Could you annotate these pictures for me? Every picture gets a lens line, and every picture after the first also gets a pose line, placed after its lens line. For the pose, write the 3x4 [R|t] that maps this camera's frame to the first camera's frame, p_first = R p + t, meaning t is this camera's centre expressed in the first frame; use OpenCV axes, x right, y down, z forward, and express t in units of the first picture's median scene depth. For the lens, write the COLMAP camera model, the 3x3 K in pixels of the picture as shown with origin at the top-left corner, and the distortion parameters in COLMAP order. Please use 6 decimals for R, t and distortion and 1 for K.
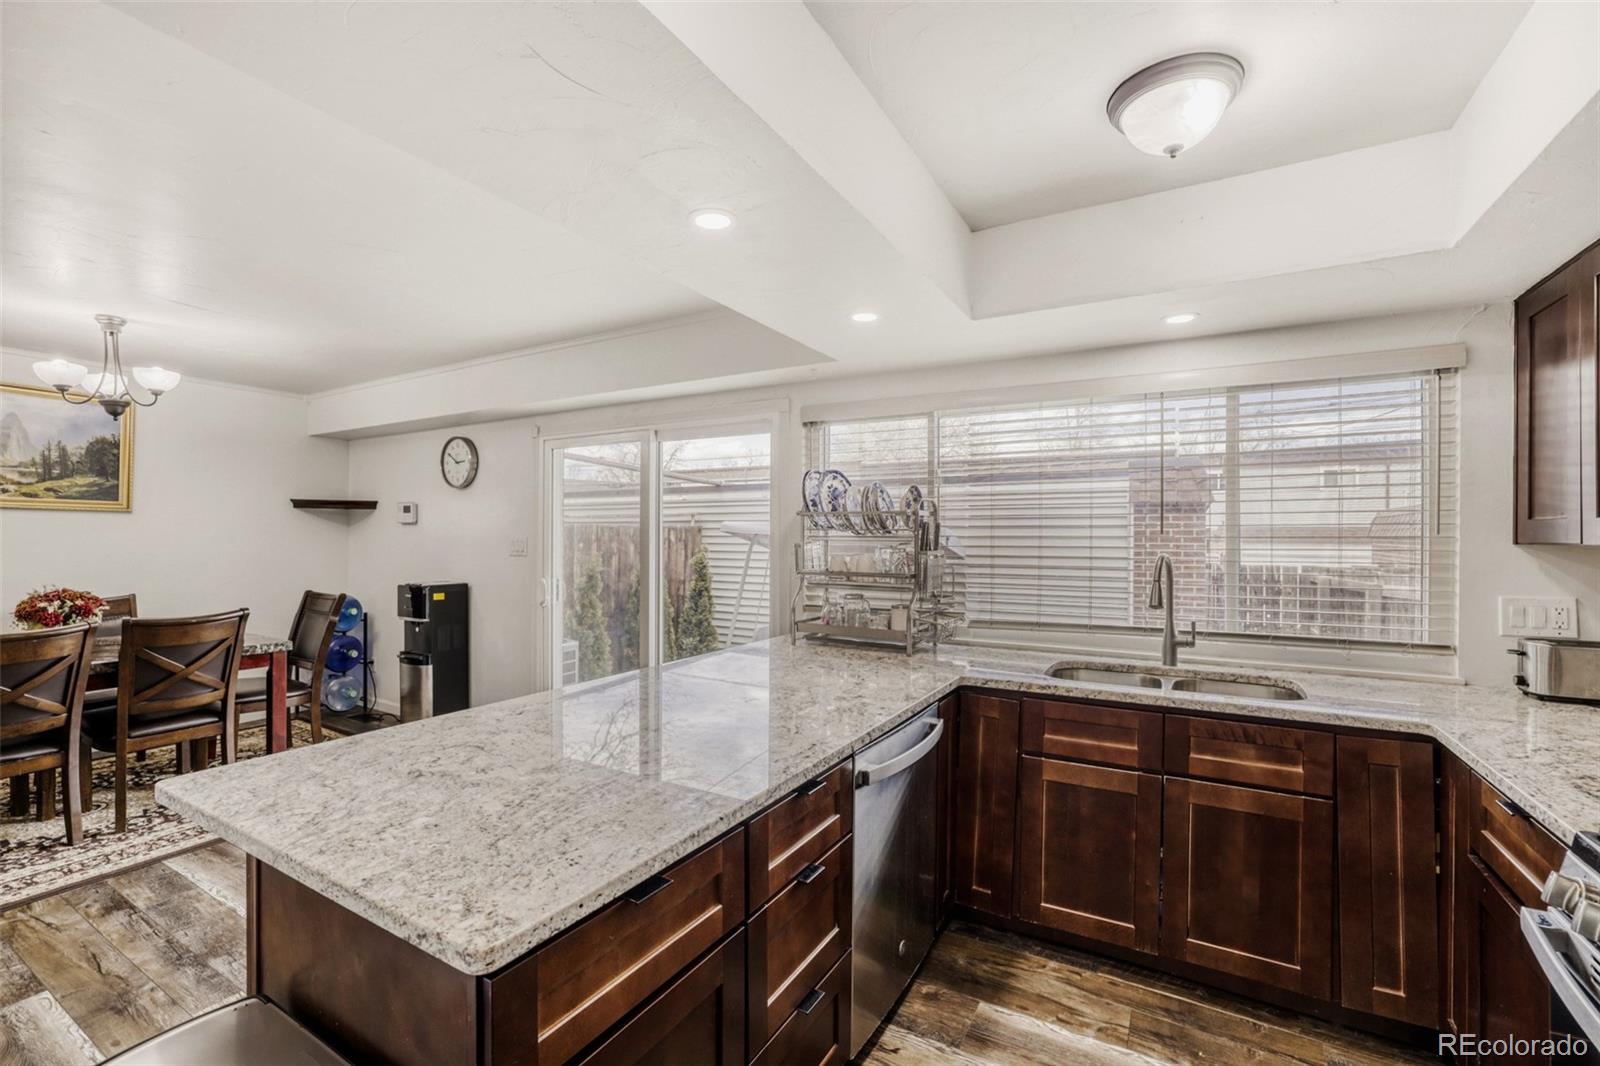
lens RADIAL K [[694.4, 0, 791.6], [0, 694.4, 534.8], [0, 0, 1]] dist [-0.045883, 0.017512]
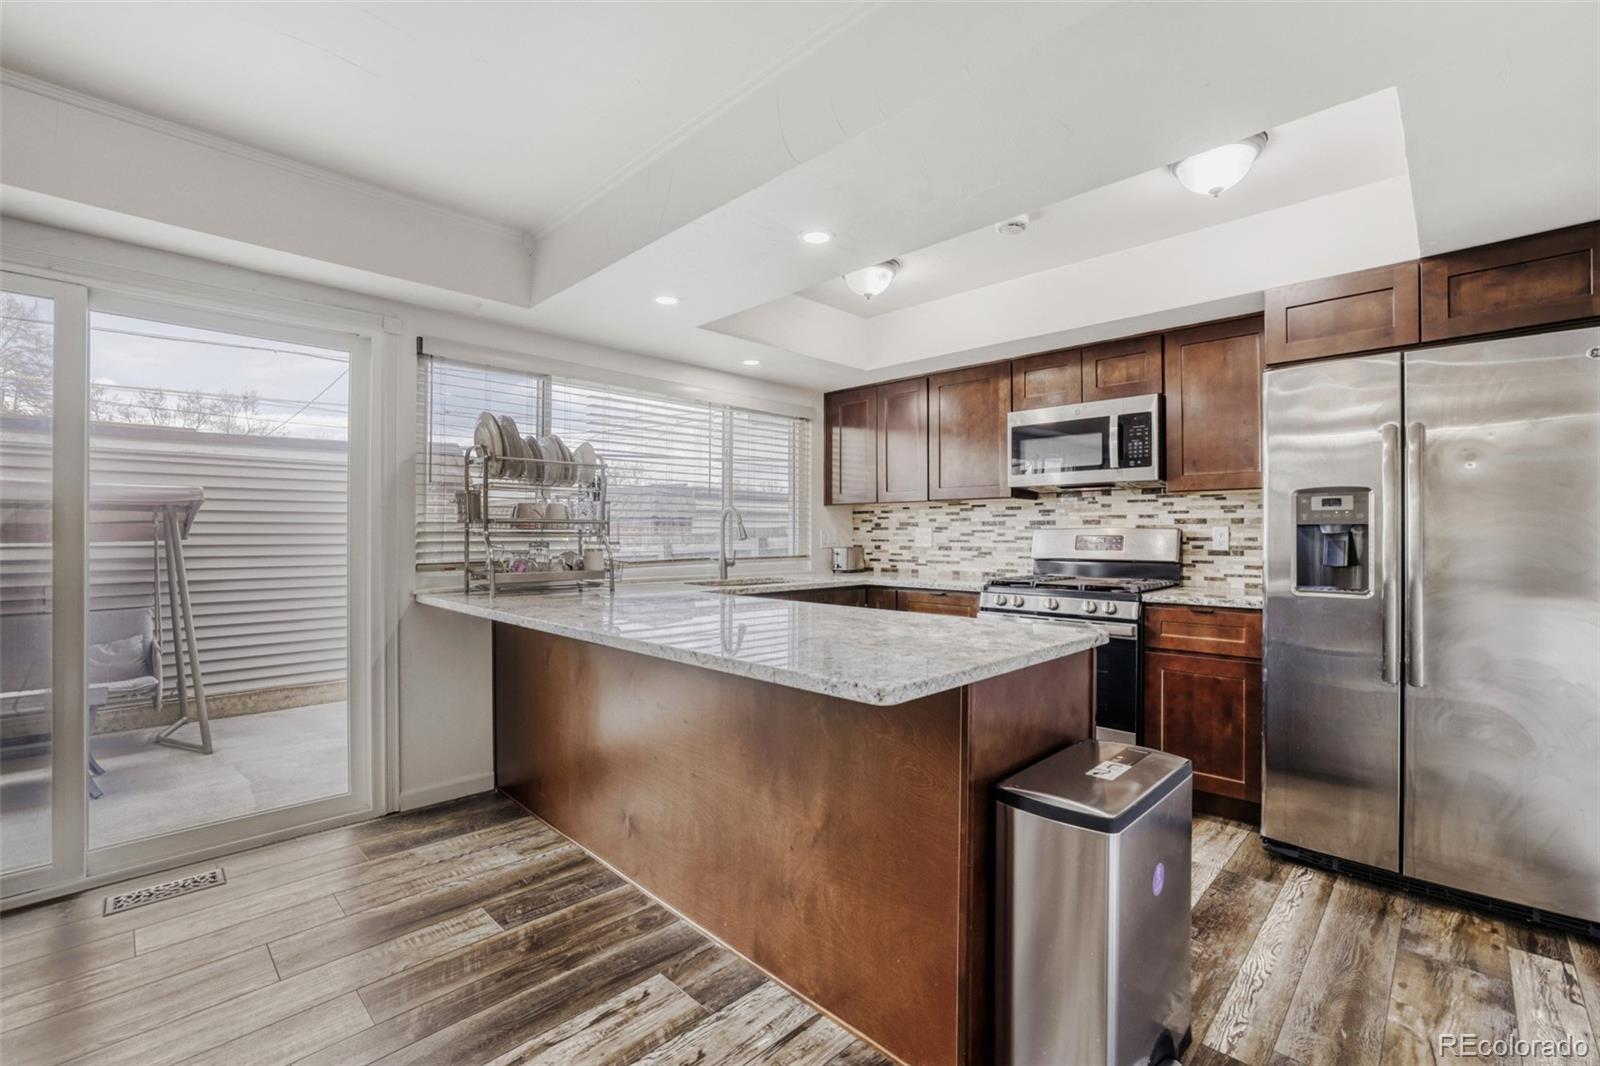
lens RADIAL K [[694.4, 0, 791.6], [0, 694.4, 534.8], [0, 0, 1]] dist [-0.045883, 0.017512]
pose [[0.249247, -0.003984, 0.968432, -0.743999], [-0.000389, 0.999991, 0.004214, 0.065939], [-0.968440, -0.001427, 0.249243, 0.361556]]
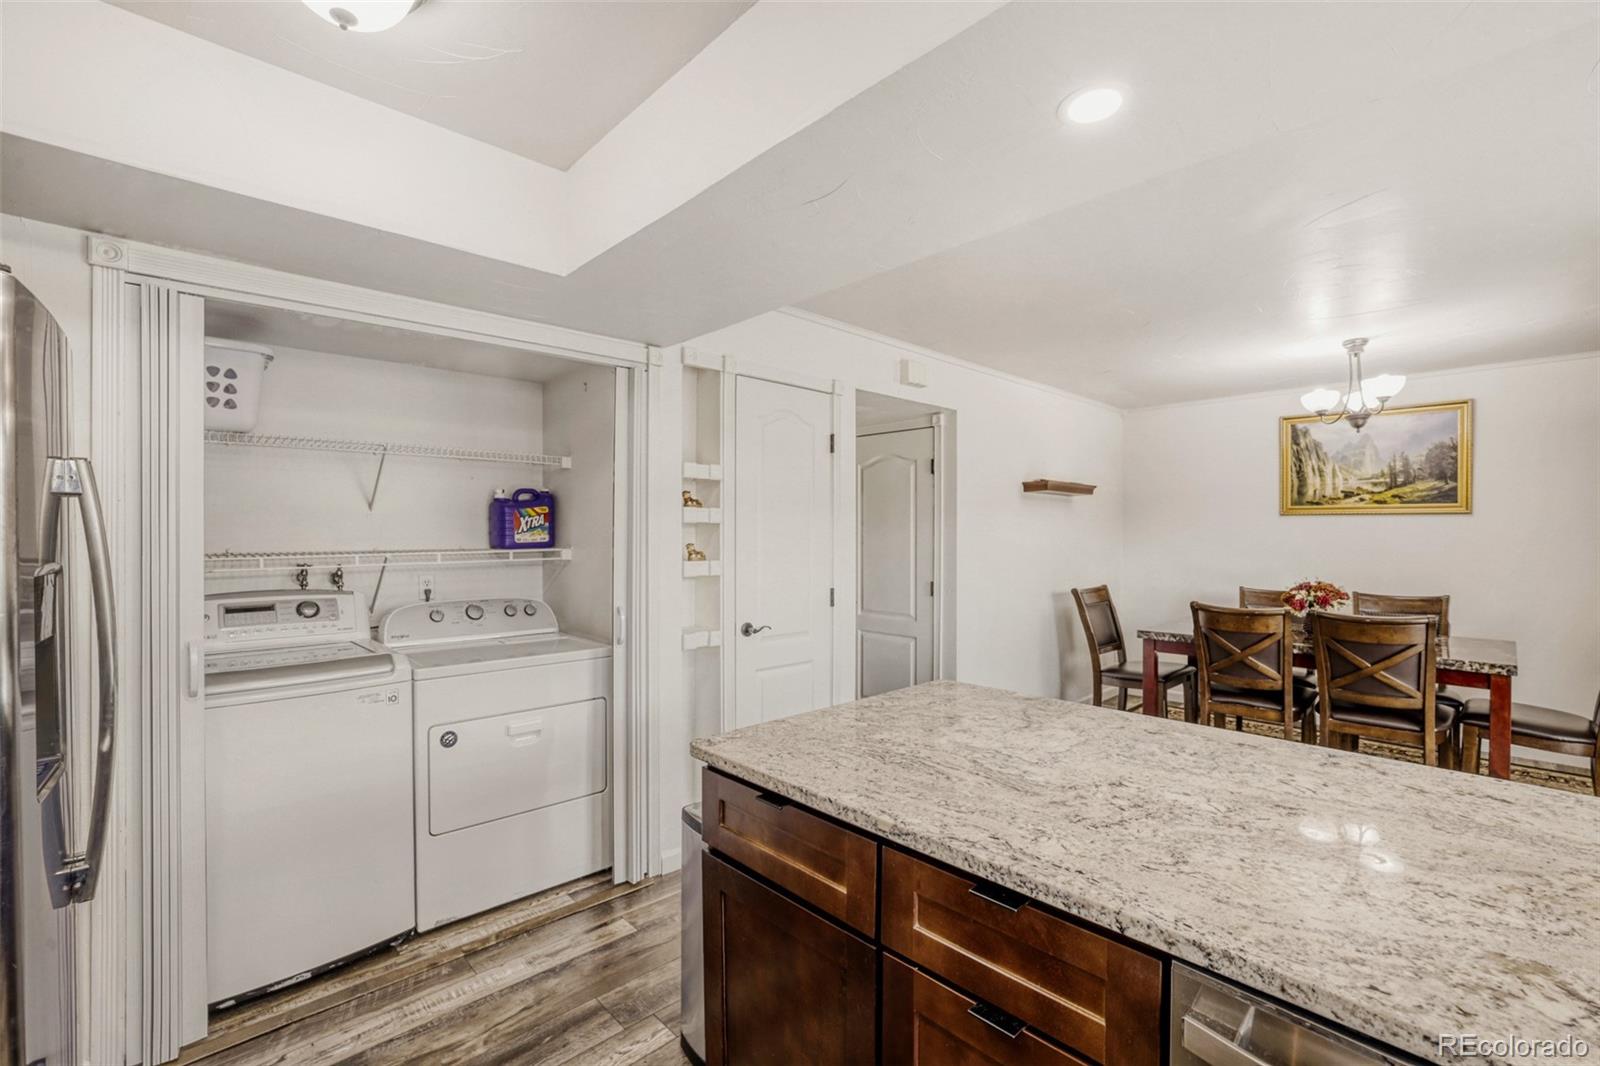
lens RADIAL K [[691.0, 0, 787.3], [0, 691.0, 533.8], [0, 0, 1]] dist [-0.048560, 0.017812]
pose [[-0.294355, -0.003908, -0.955688, 0.342505], [-0.001837, 0.999992, -0.003523, 0.001836], [0.955695, 0.000718, -0.294359, 0.460284]]
